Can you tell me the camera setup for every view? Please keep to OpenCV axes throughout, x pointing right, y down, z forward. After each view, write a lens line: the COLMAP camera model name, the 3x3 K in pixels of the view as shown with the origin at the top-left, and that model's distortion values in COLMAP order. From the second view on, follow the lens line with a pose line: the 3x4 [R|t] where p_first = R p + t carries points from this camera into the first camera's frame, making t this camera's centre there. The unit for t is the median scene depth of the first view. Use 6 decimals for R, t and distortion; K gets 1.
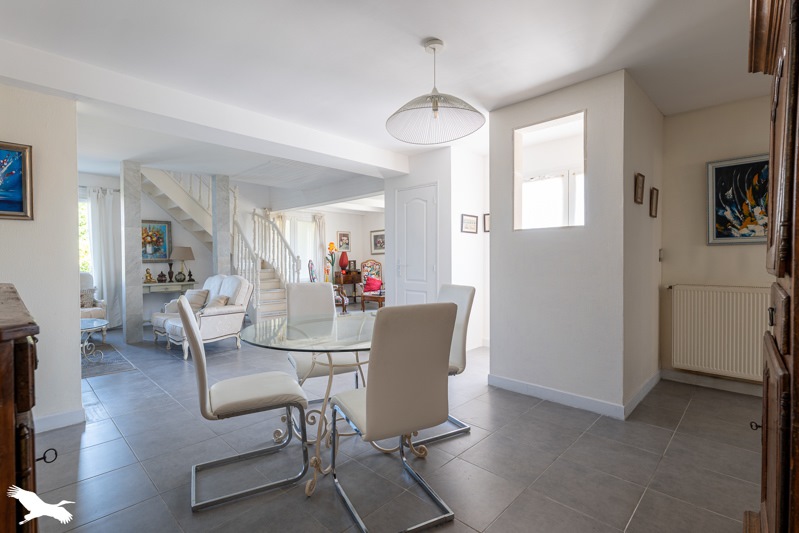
lens RADIAL K [[367.4, 0, 401.4], [0, 367.4, 265.9], [0, 0, 1]] dist [-0.002755, 0.000788]
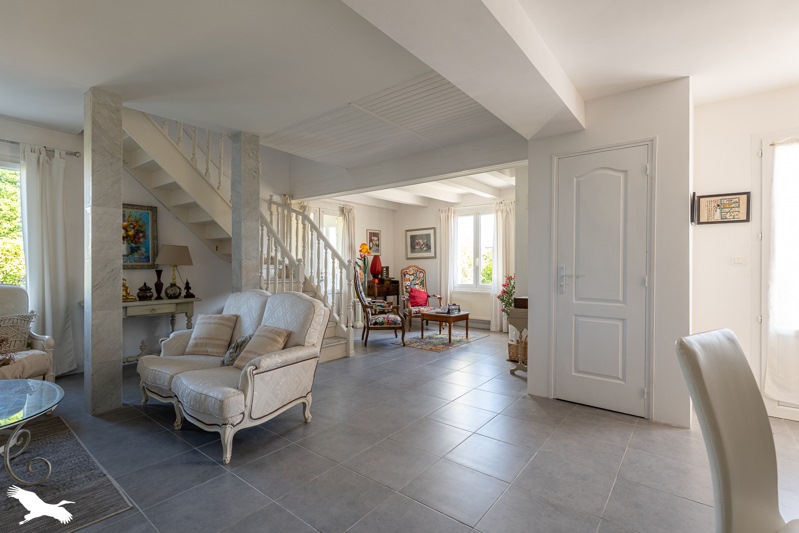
lens RADIAL K [[367.4, 0, 398.0], [0, 367.4, 266.0], [0, 0, 1]] dist [-0.002755, 0.000788]
pose [[0.995382, 0.004435, 0.095891, -0.267209], [-0.002981, 0.999878, -0.015310, -0.005672], [-0.095947, 0.014953, 0.995274, 0.311528]]
